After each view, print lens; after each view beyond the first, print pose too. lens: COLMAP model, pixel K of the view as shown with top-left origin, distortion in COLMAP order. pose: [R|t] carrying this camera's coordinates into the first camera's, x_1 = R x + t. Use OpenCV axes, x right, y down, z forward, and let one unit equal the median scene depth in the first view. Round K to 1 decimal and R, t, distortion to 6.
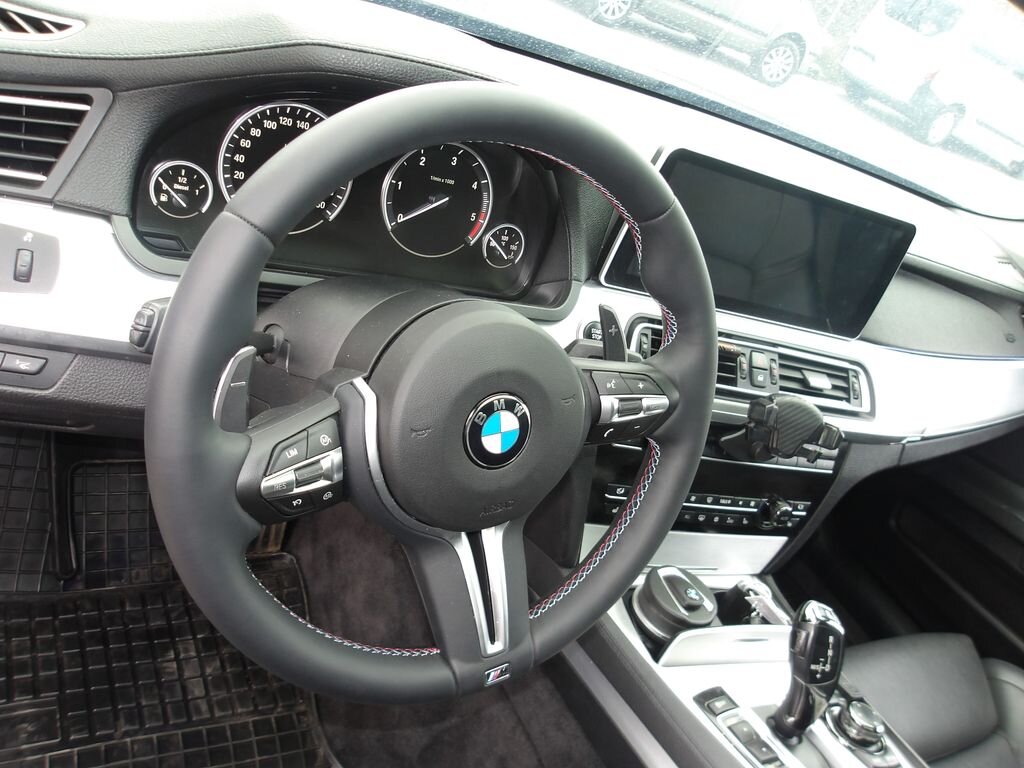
lens RADIAL K [[878.5, 0, 518.4], [0, 878.5, 378.1], [0, 0, 1]] dist [0.004410, 0.006483]
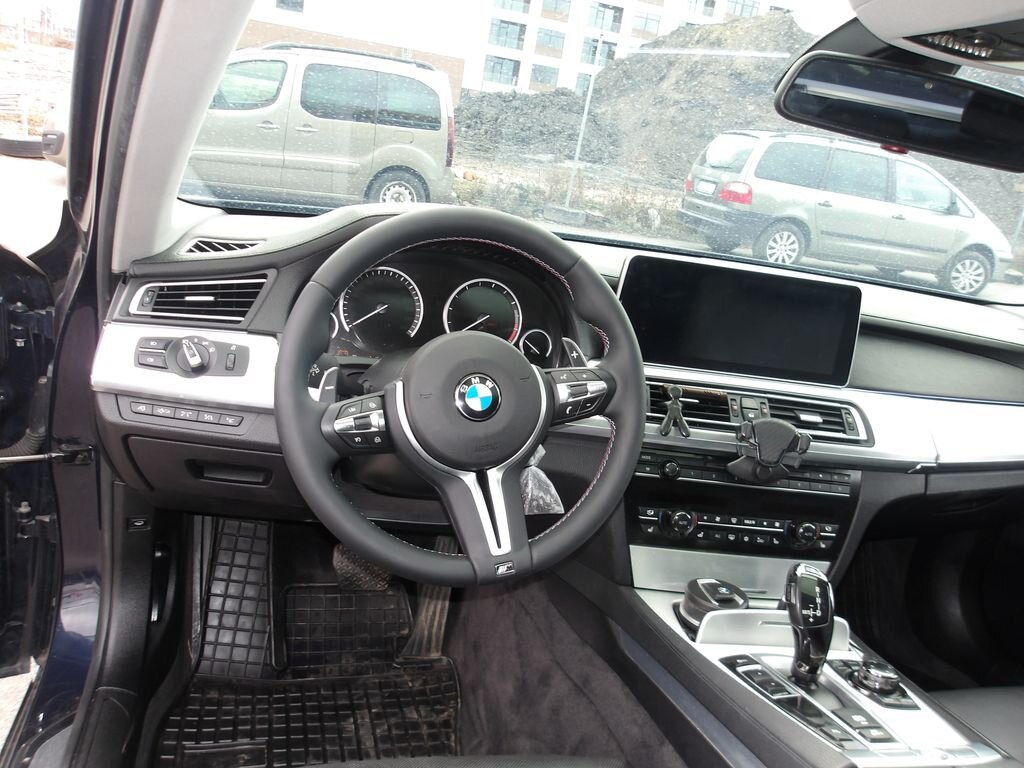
lens RADIAL K [[878.5, 0, 505.8], [0, 878.5, 350.5], [0, 0, 1]] dist [0.004410, 0.006483]
pose [[0.953427, -0.179811, -0.242169, 0.244324], [0.085964, 0.931570, -0.353252, 0.312983], [0.289116, 0.315982, 0.903641, -0.277017]]
